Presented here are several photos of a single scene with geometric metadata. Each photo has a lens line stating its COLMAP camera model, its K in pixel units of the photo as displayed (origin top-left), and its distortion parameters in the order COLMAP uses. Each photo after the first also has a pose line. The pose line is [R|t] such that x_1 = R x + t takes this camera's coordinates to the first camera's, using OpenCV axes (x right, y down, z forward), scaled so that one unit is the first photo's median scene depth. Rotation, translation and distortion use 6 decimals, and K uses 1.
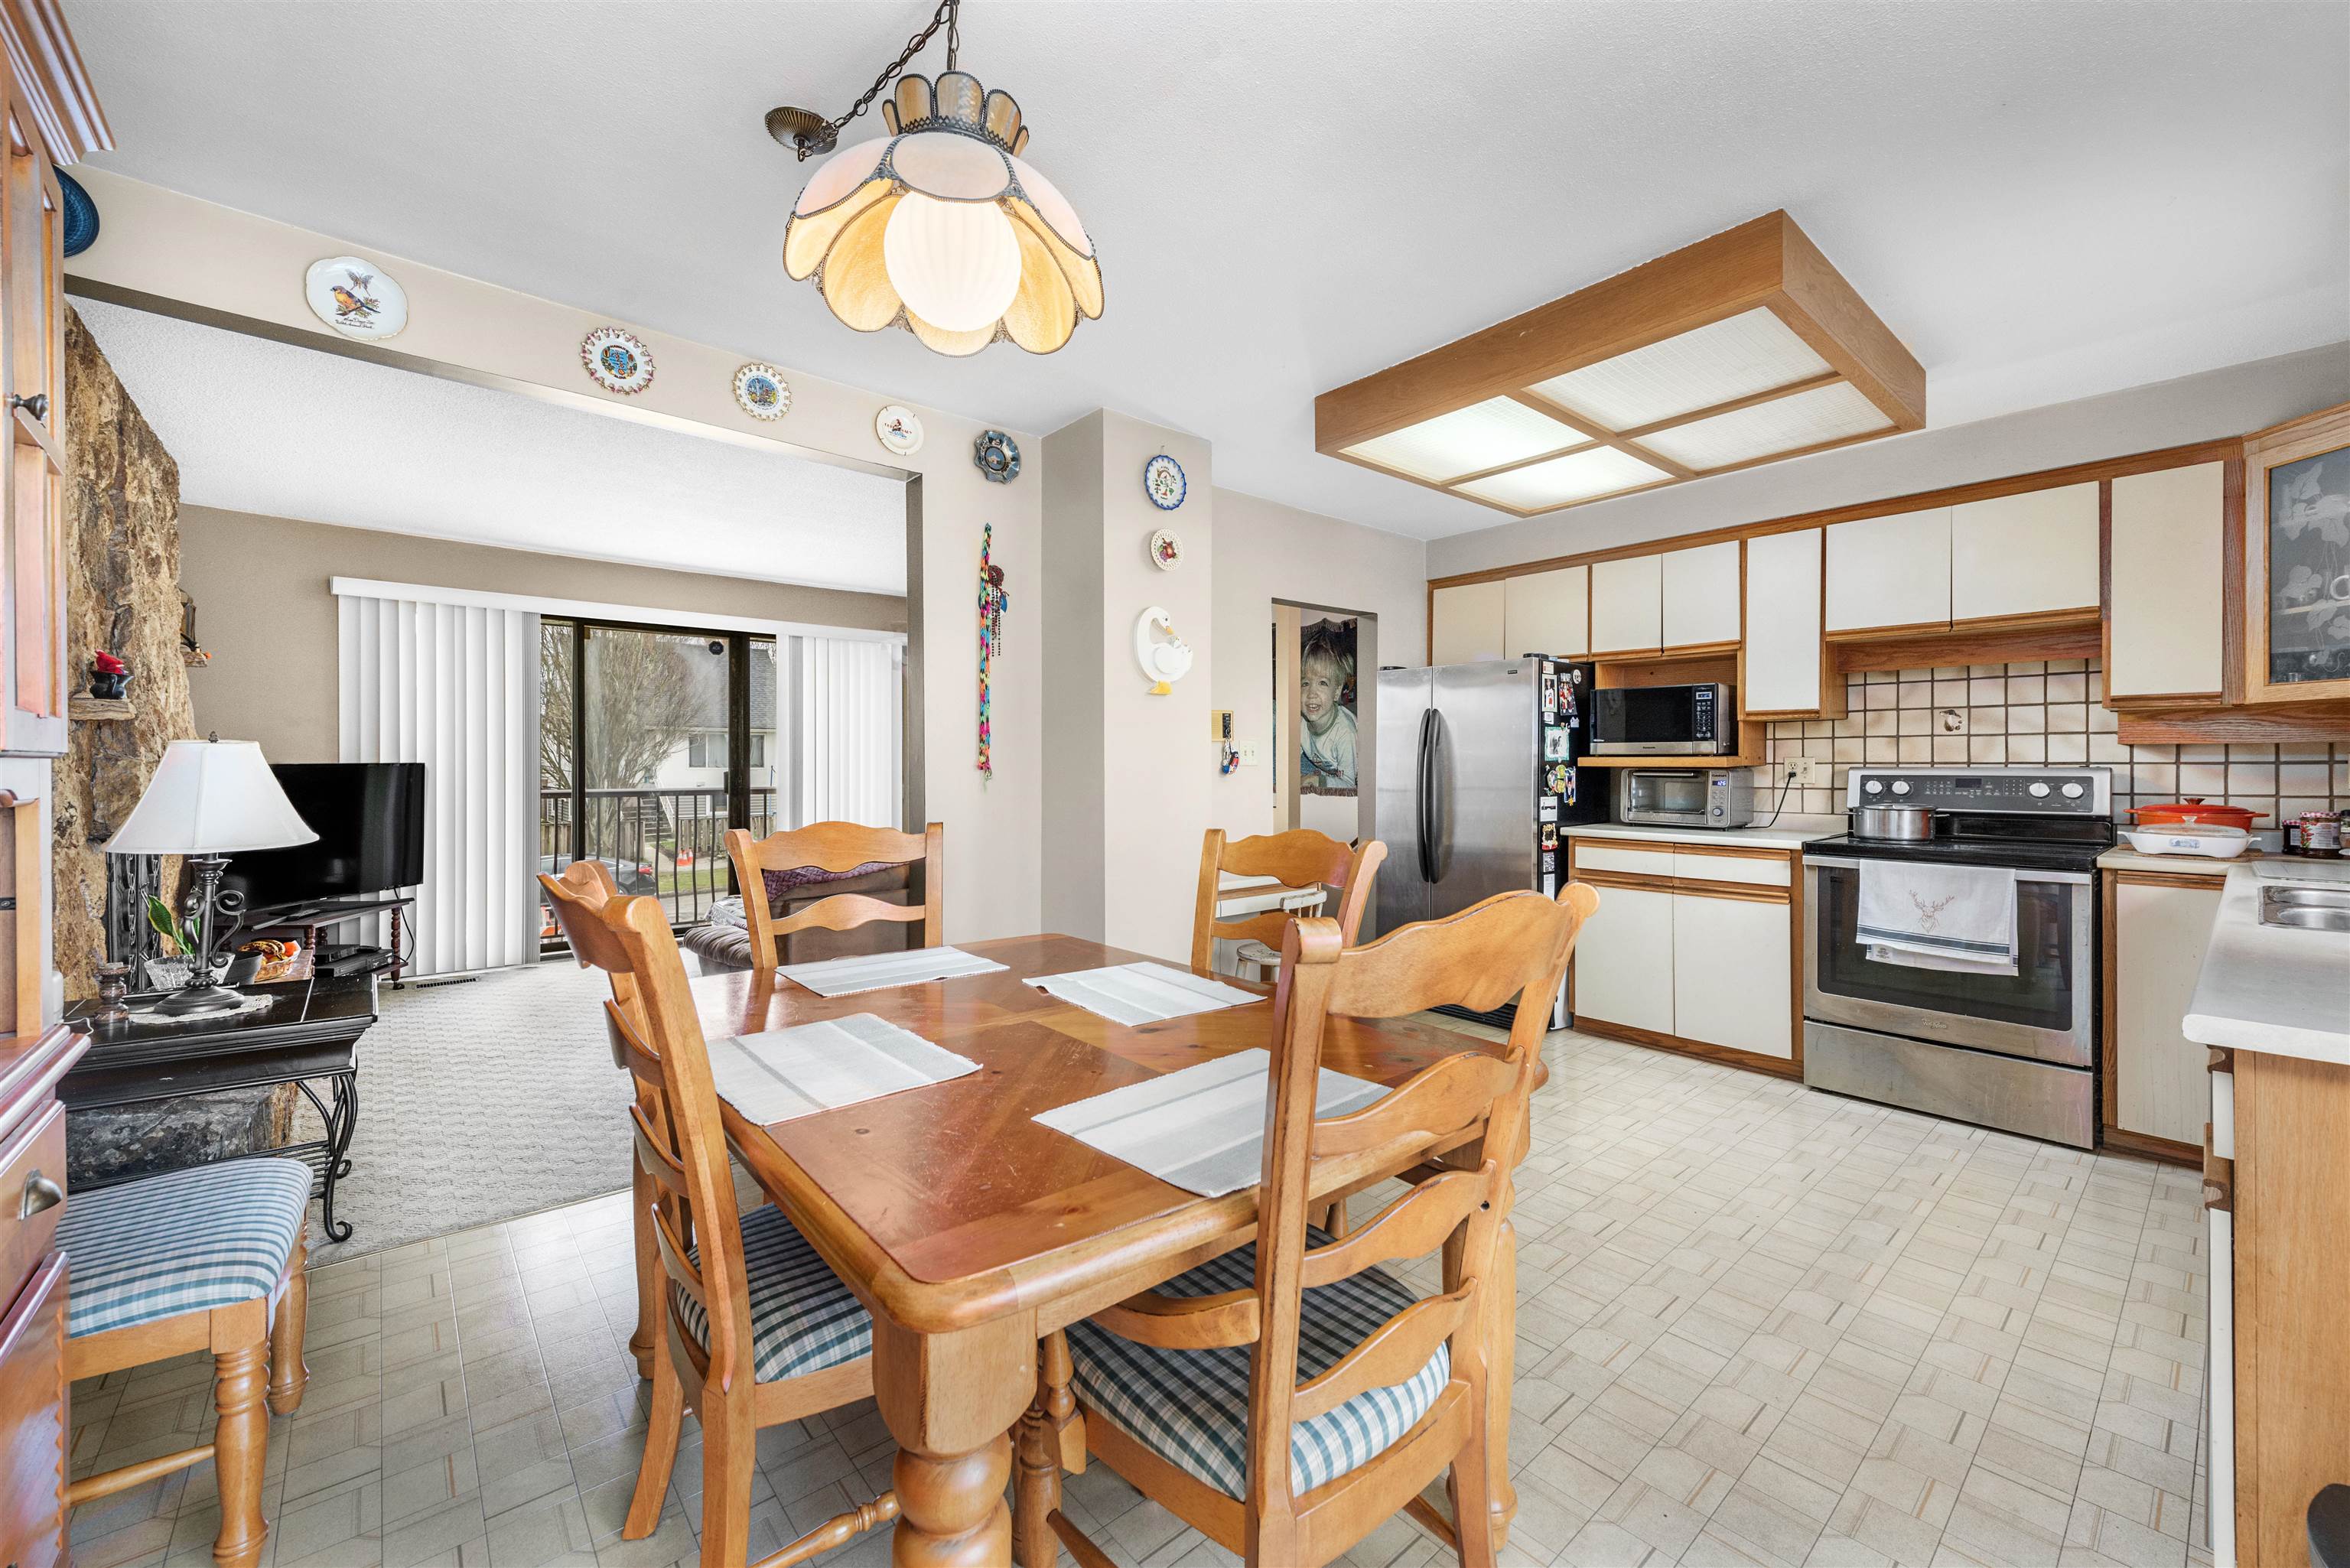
lens RADIAL K [[923.9, 0, 1157.2], [0, 923.9, 763.3], [0, 0, 1]] dist [0.014548, -0.004677]
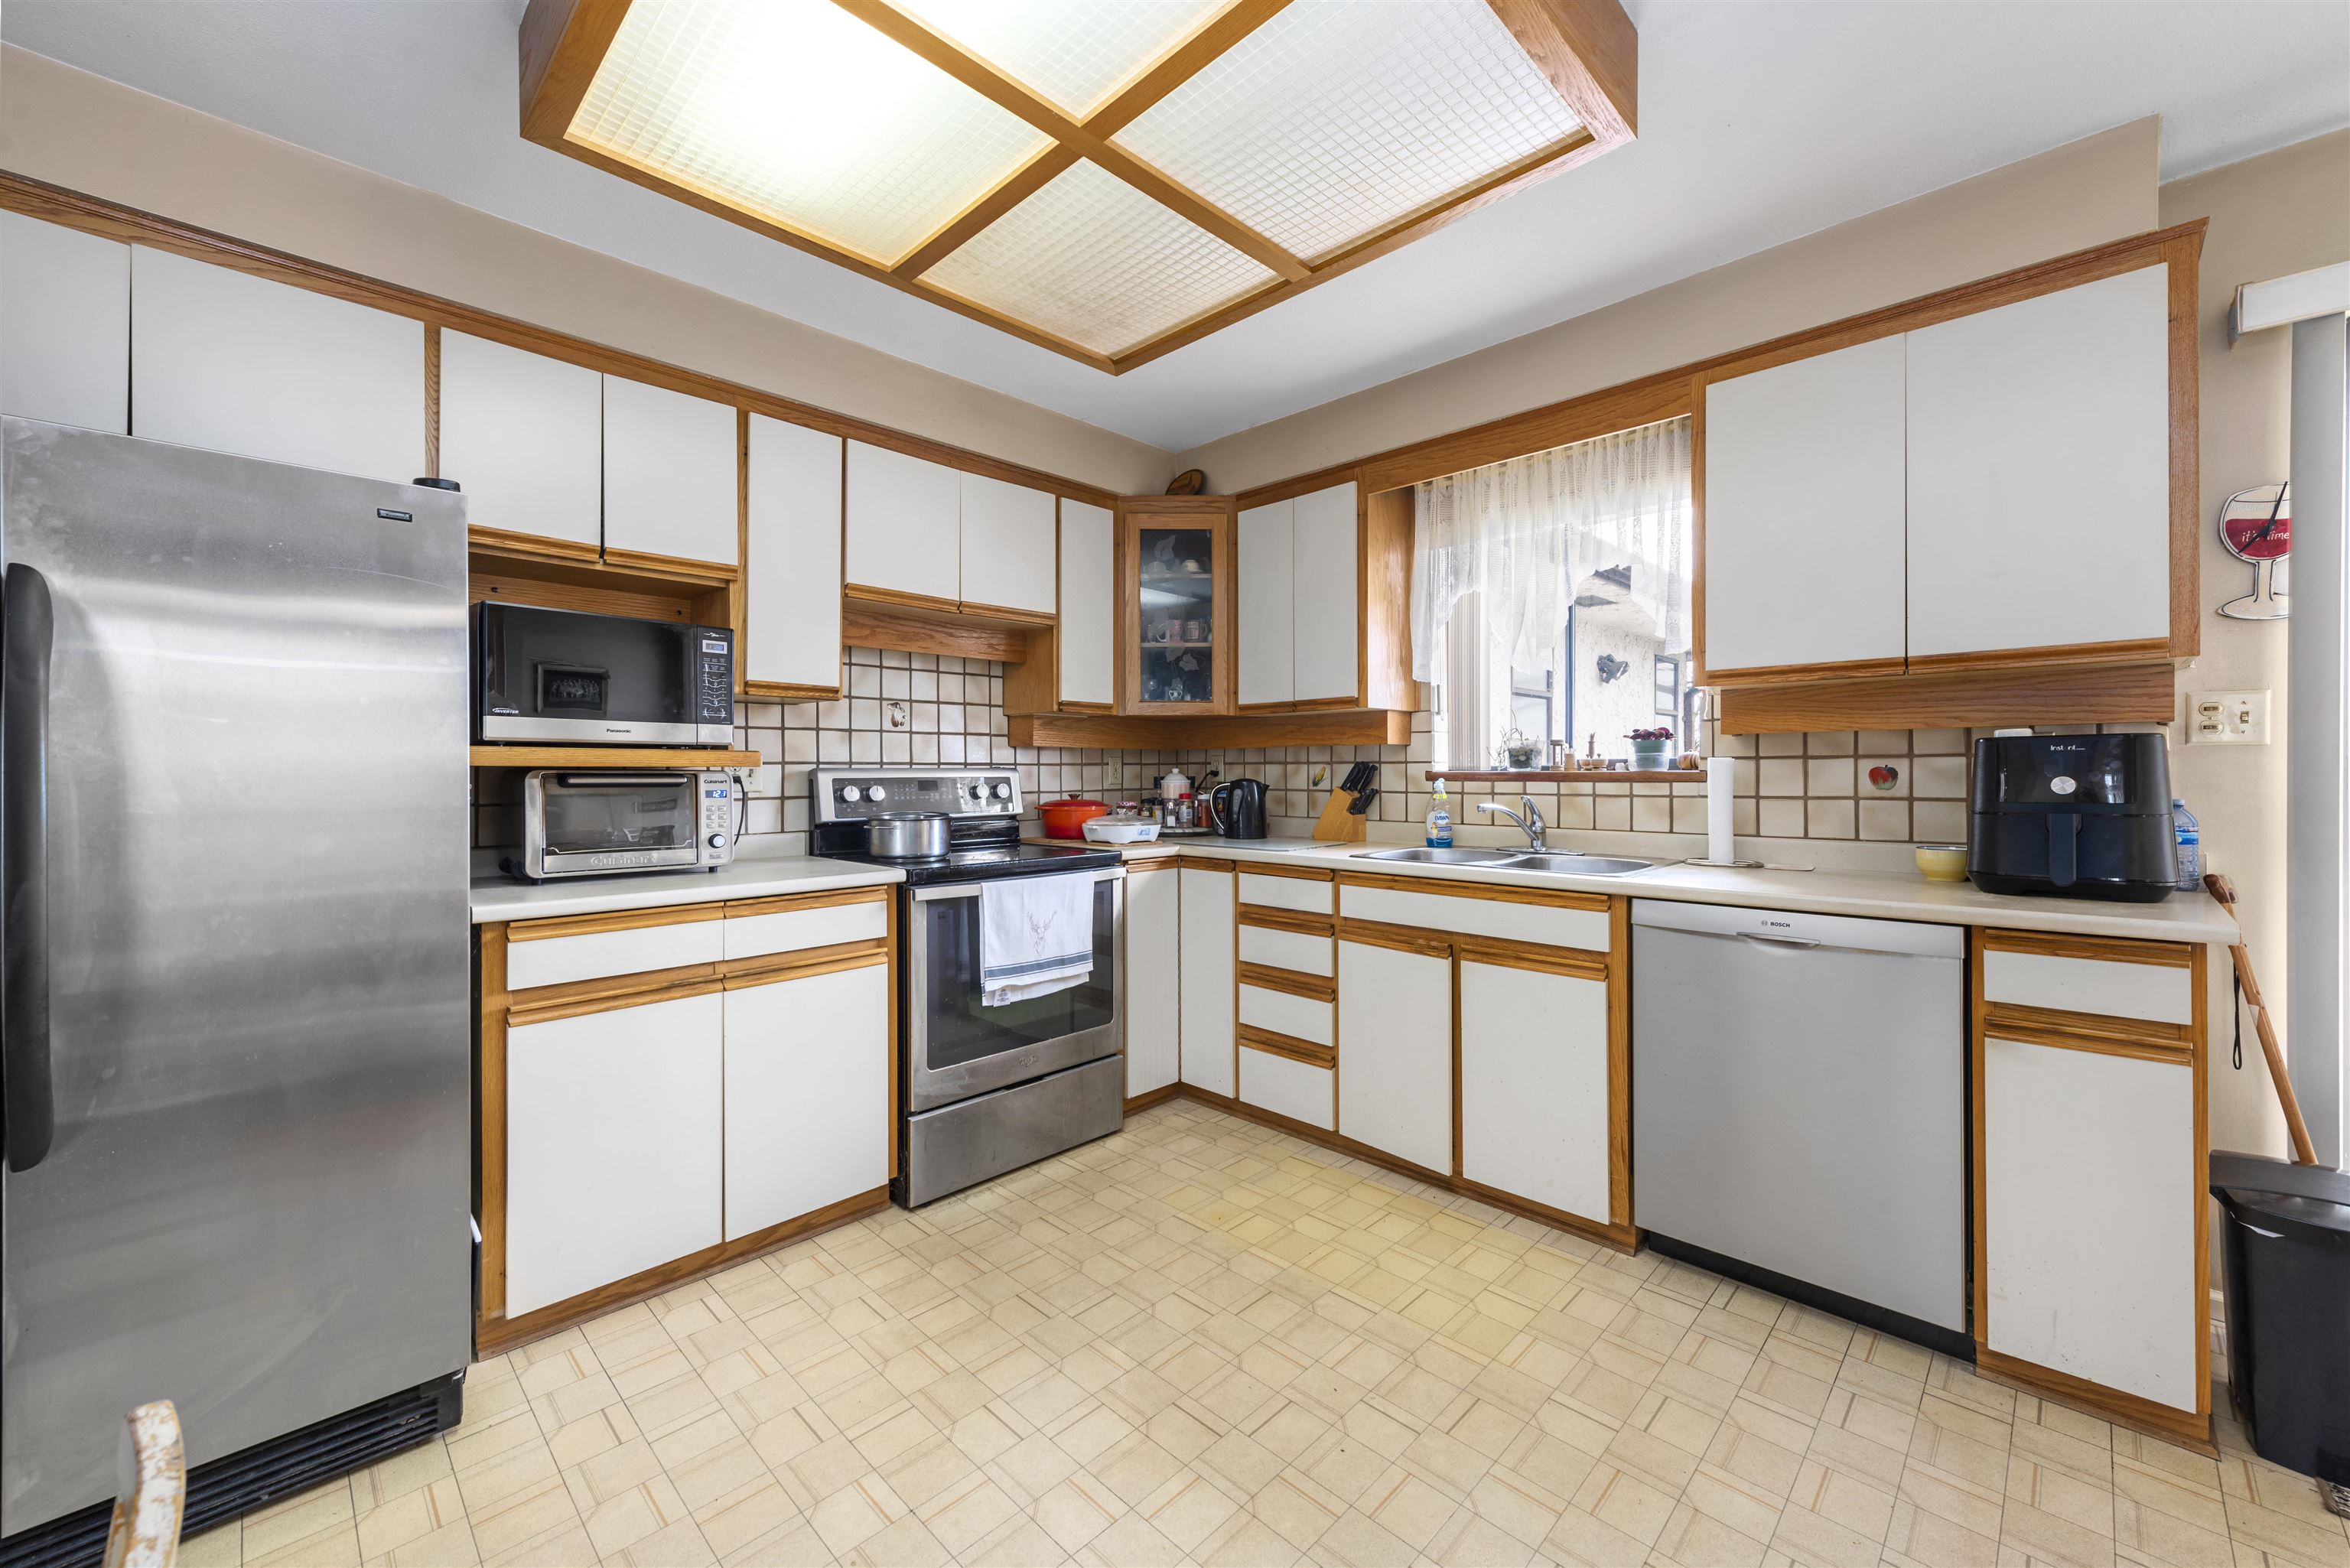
lens RADIAL K [[923.9, 0, 1165.9], [0, 923.9, 775.3], [0, 0, 1]] dist [0.014548, -0.004677]
pose [[-0.104285, -0.004215, 0.994539, -0.036583], [0.001164, 0.999990, 0.004360, 0.007728], [-0.994547, 0.001612, -0.104279, 0.859933]]
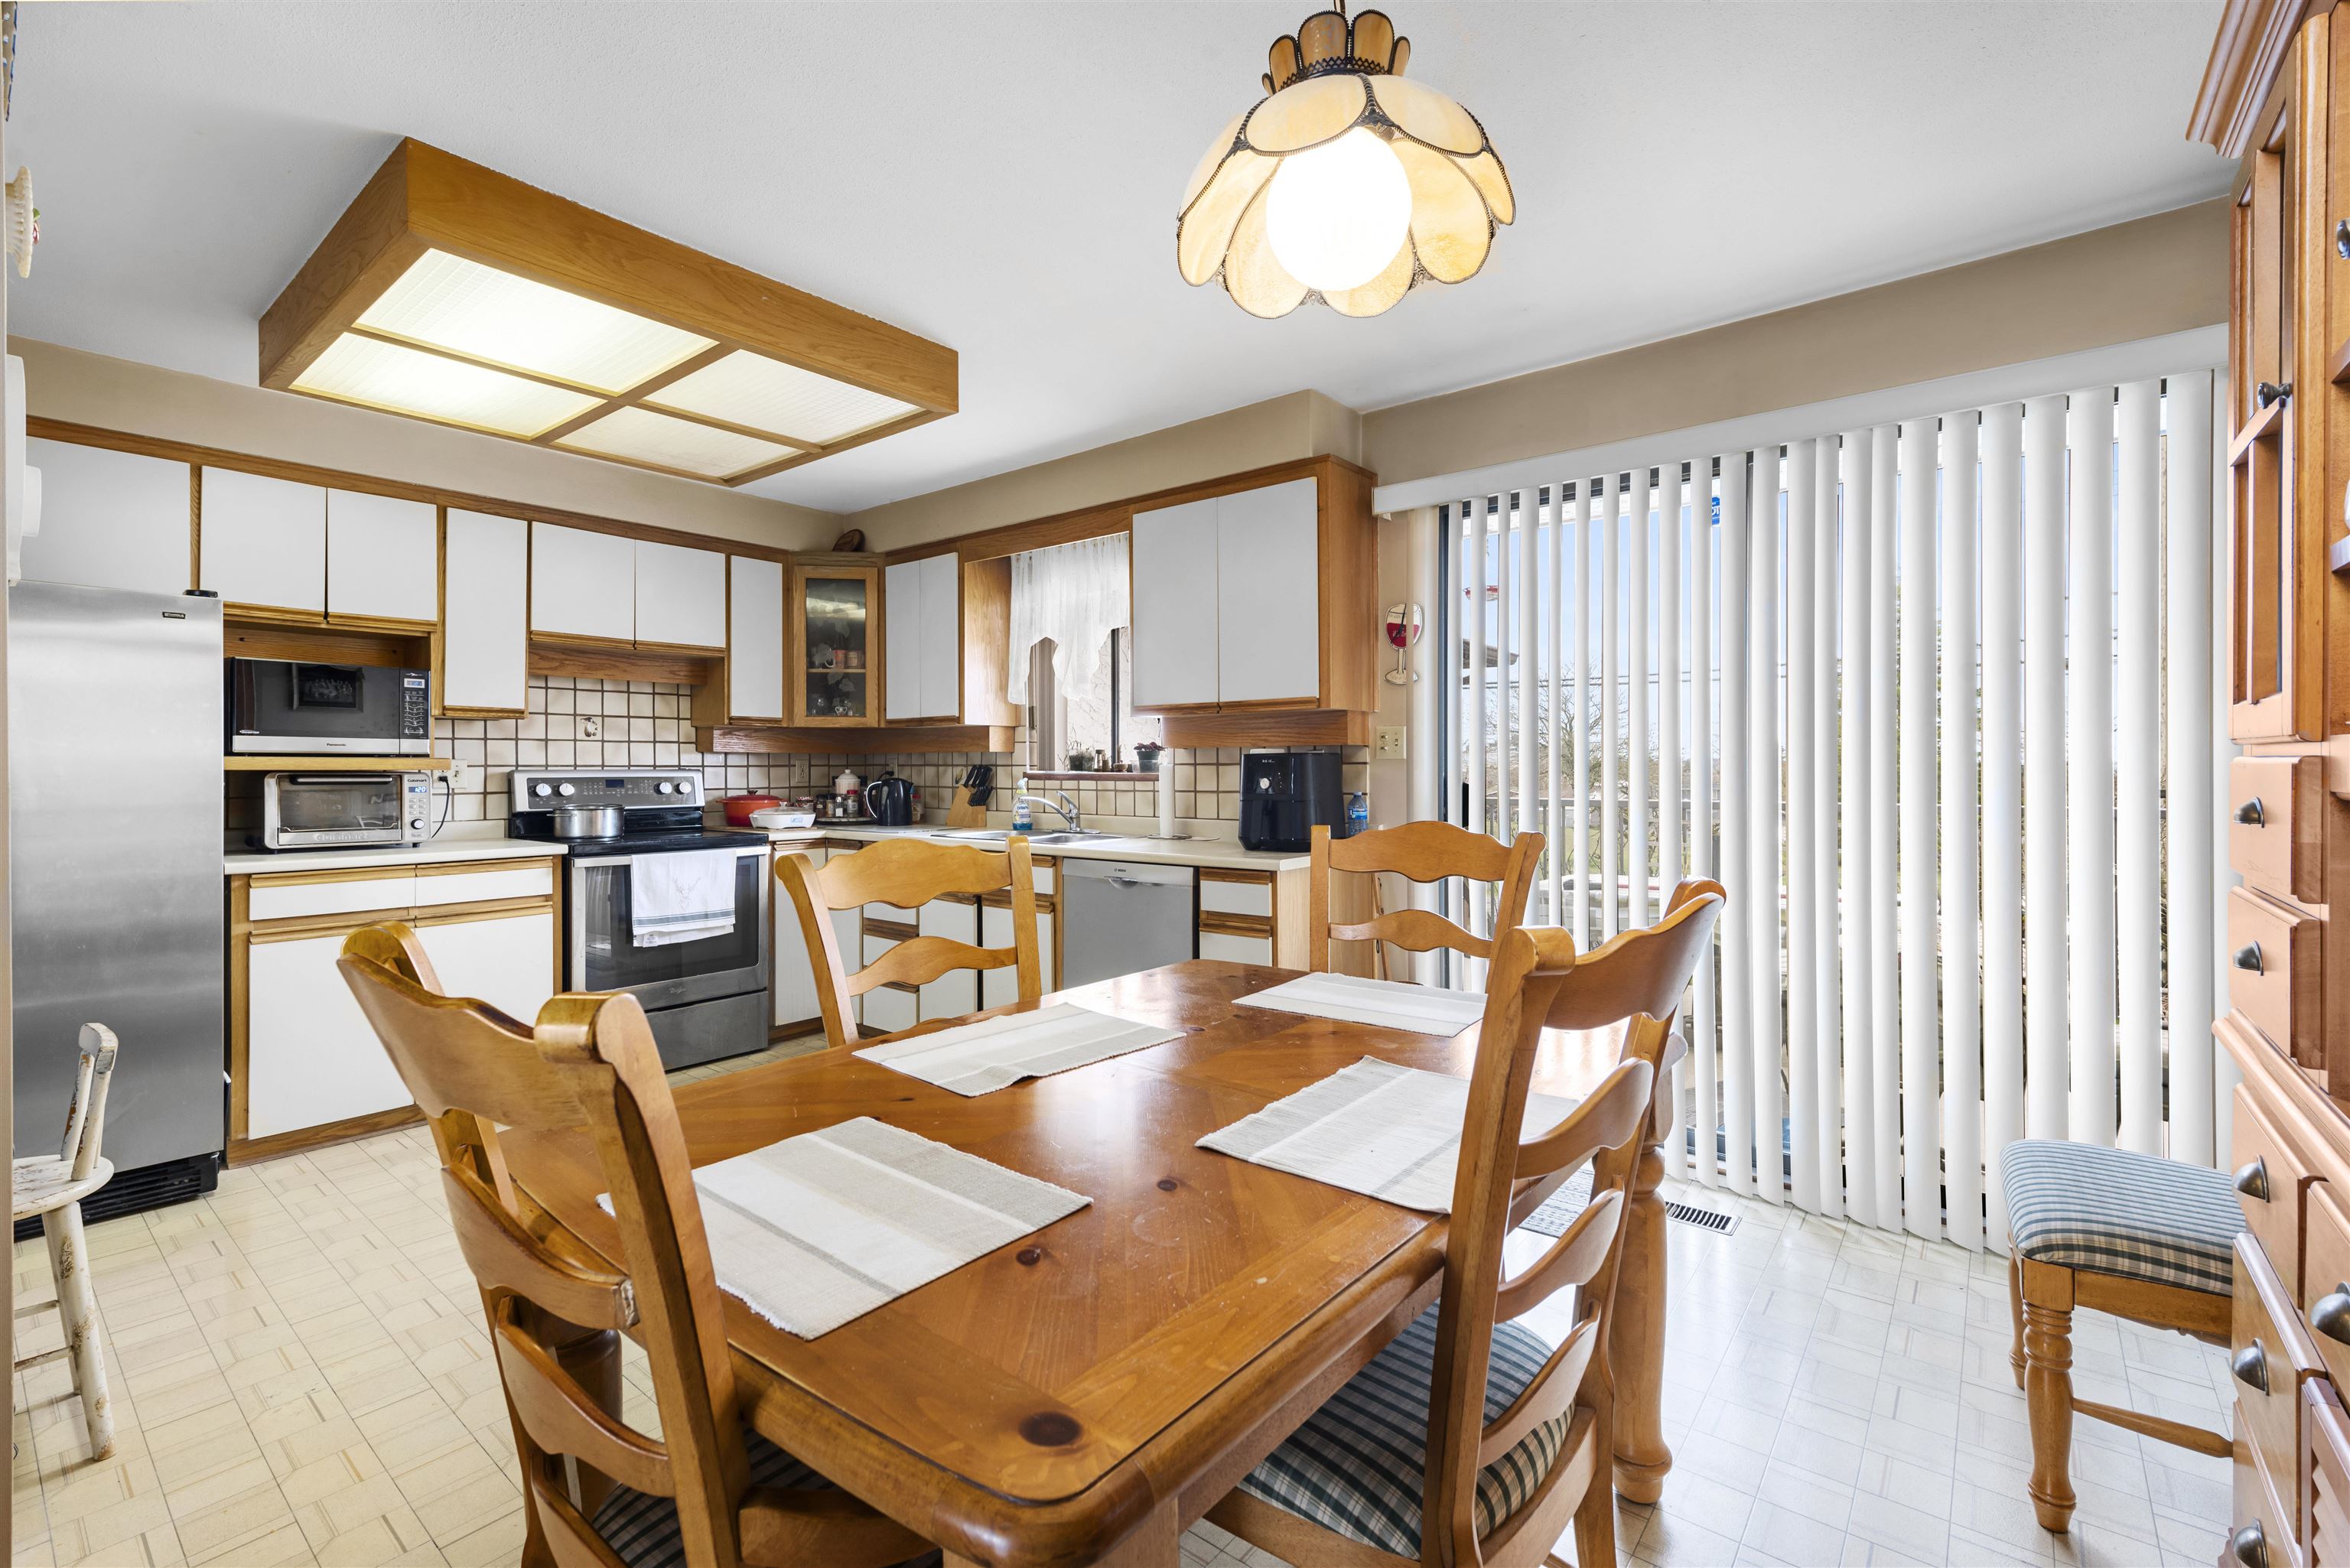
lens RADIAL K [[1039.1, 0, 1188.0], [0, 1039.1, 769.8], [0, 0, 1]] dist [0.004970, -0.003544]
pose [[-0.208009, -0.002698, 0.978123, -0.507526], [-0.000506, 0.999996, 0.002650, 0.000867], [-0.978127, 0.000056, -0.208009, 0.578471]]
